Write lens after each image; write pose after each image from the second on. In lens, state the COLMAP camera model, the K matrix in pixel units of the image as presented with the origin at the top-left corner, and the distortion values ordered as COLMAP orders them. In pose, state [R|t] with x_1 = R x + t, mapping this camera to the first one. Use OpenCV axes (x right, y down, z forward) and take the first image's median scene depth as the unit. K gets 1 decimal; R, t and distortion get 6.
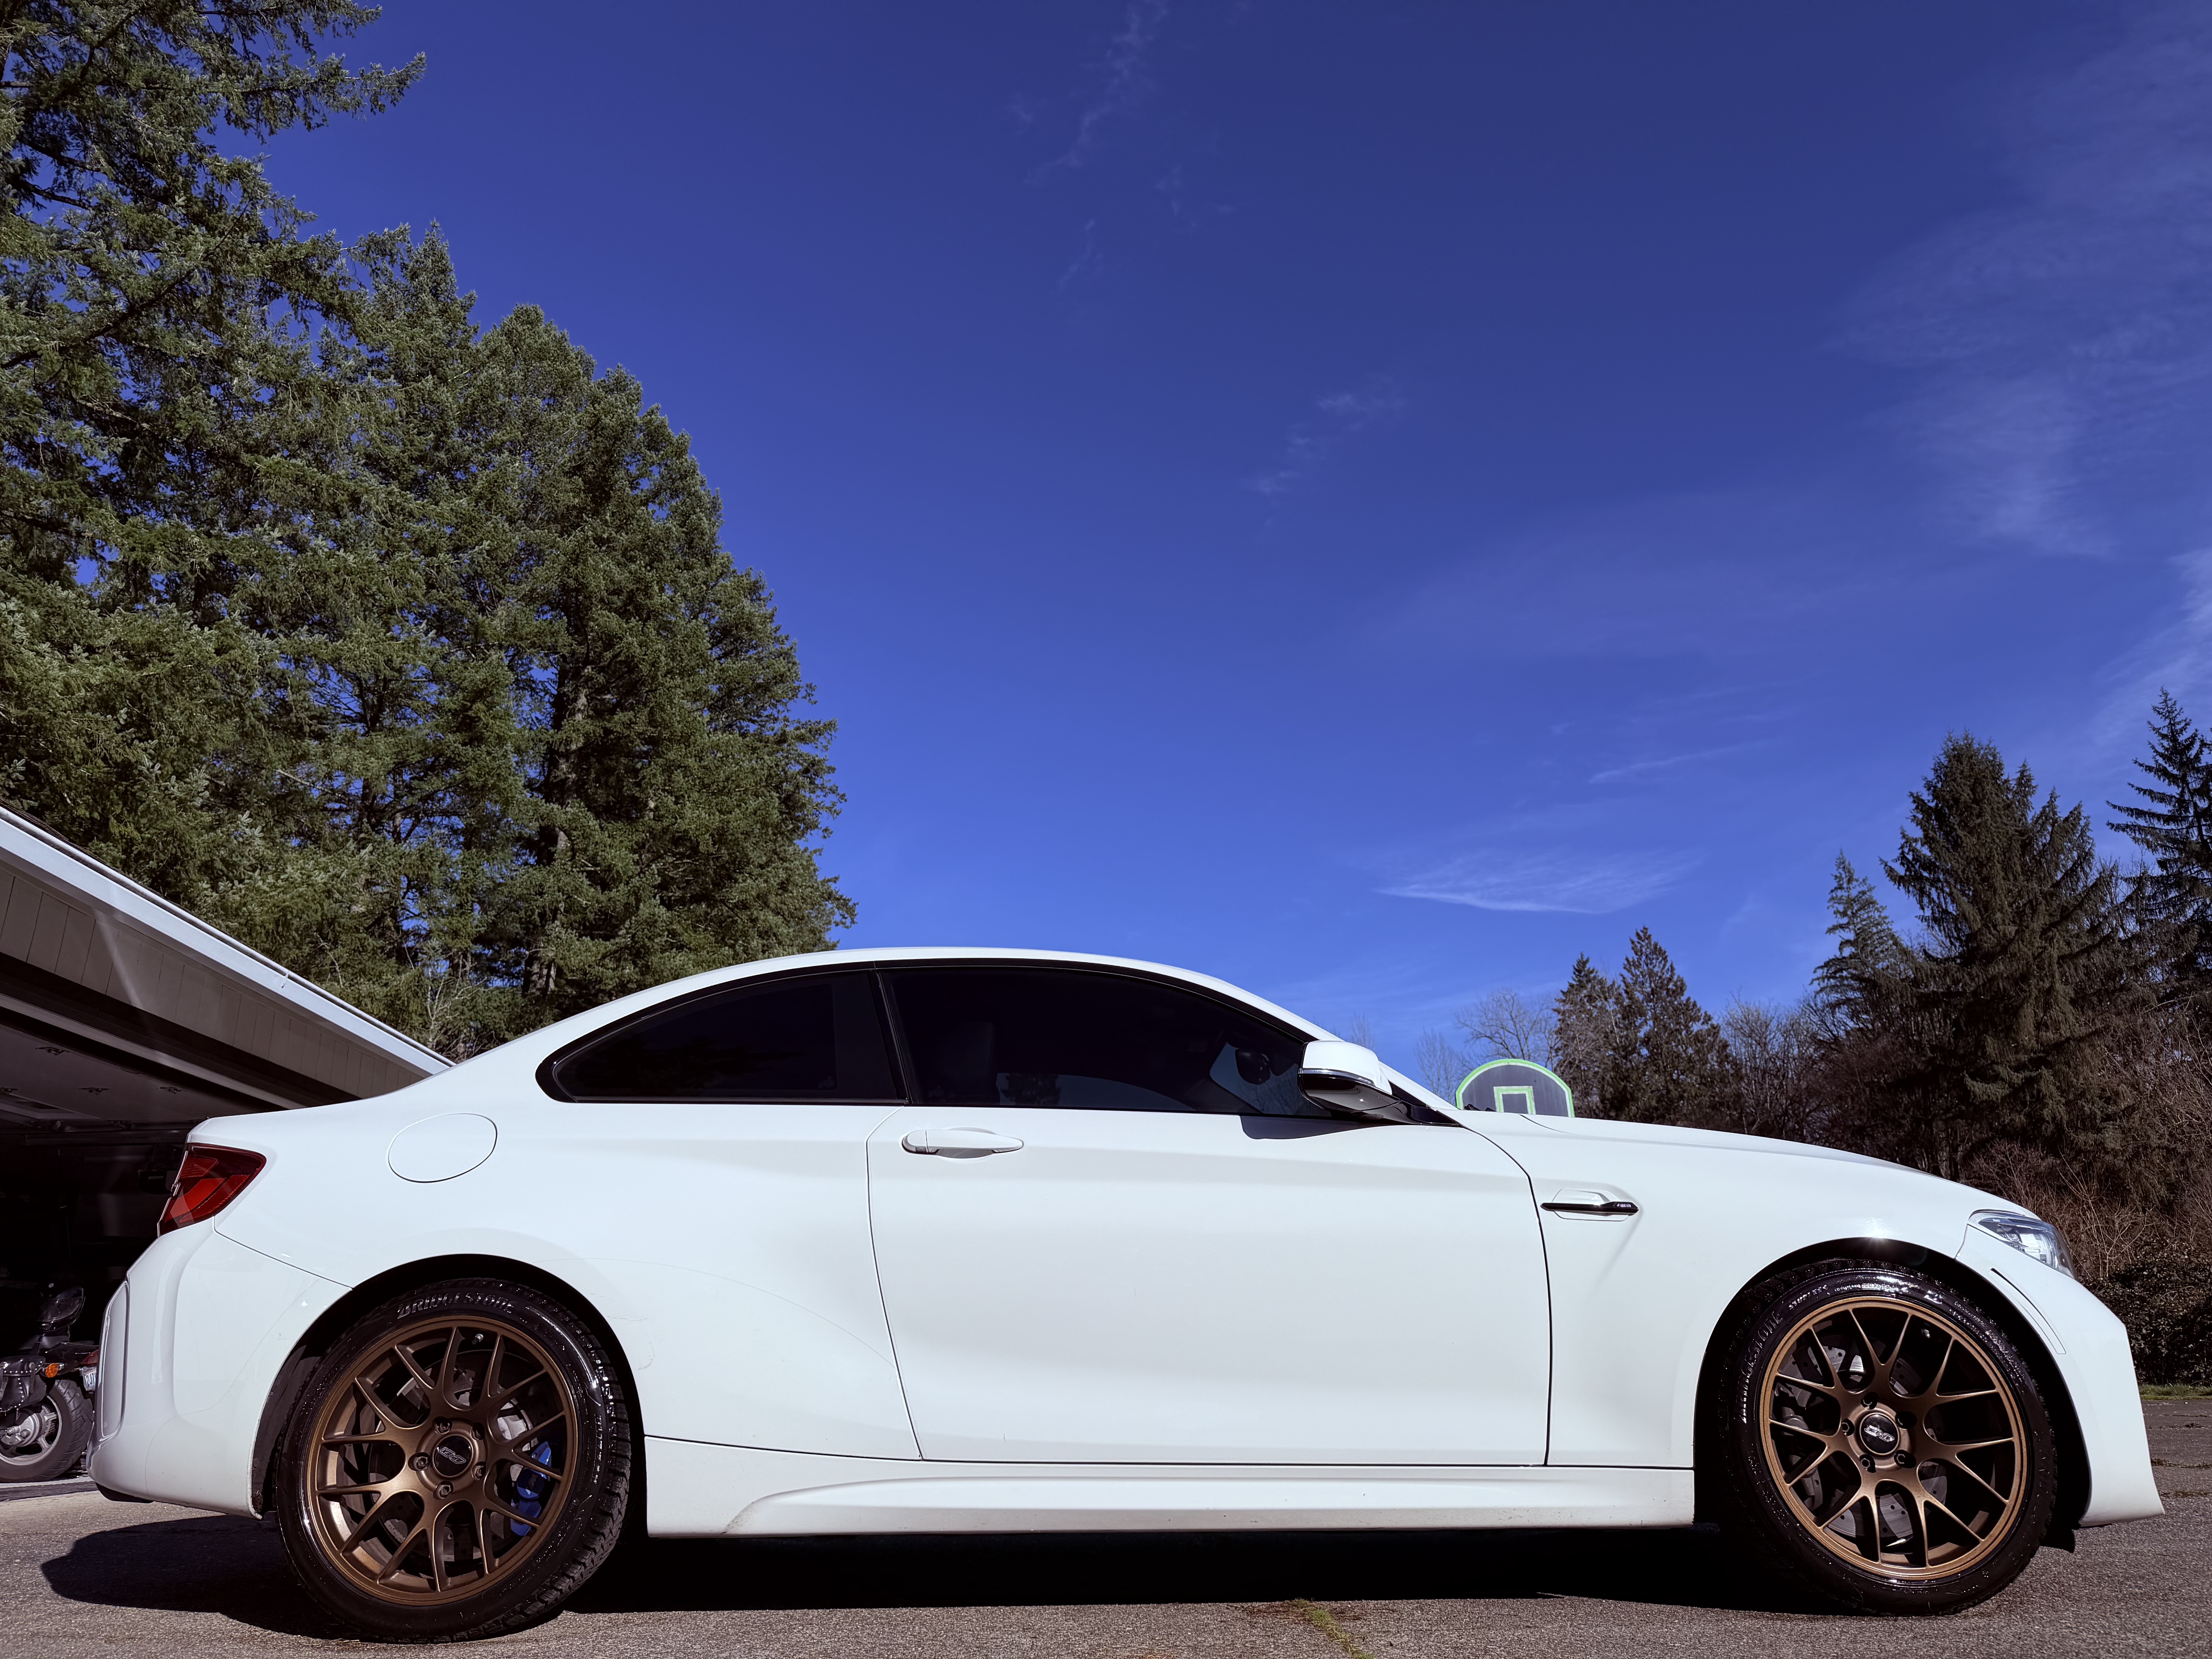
lens RADIAL K [[1565.7, 0, 1112.2], [0, 1565.7, 829.3], [0, 0, 1]] dist [0.012399, -0.030068]
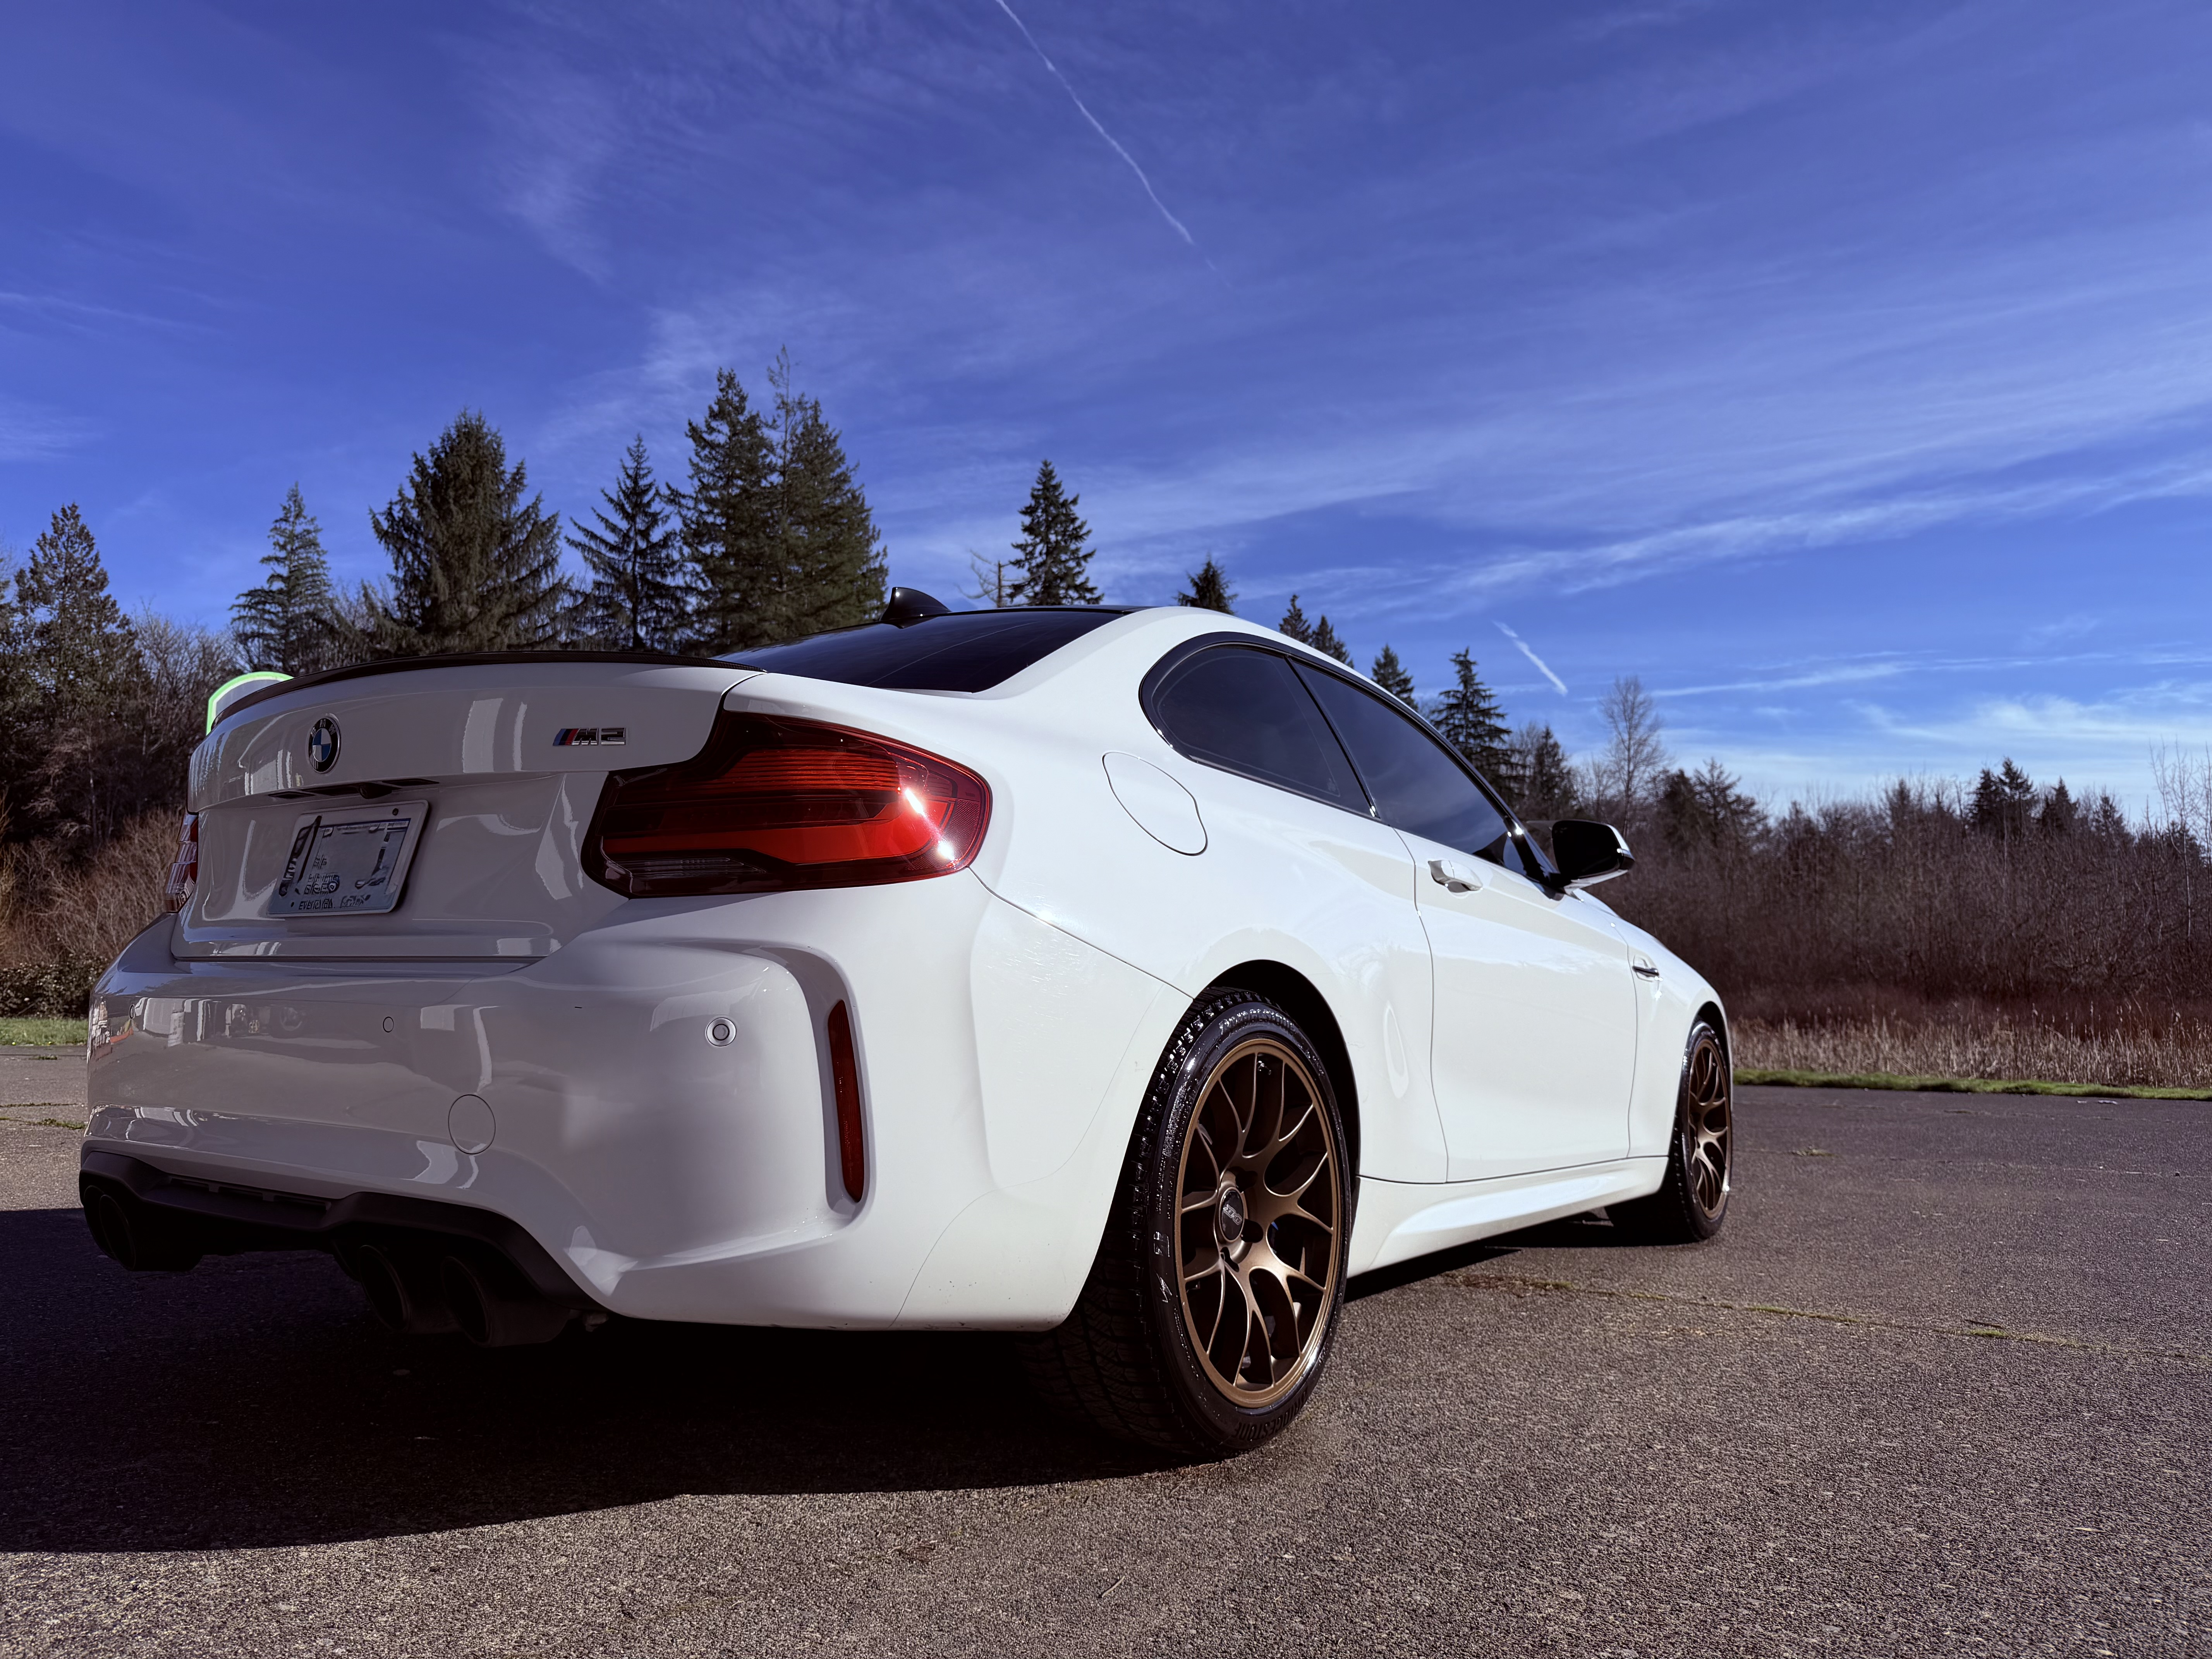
lens RADIAL K [[1565.7, 0, 1109.6], [0, 1565.7, 819.7], [0, 0, 1]] dist [0.012399, -0.030068]
pose [[0.538009, 0.122719, 0.833958, -1.024512], [-0.301522, 0.951904, 0.054445, 0.197066], [-0.787166, -0.280748, 0.549136, 0.695635]]
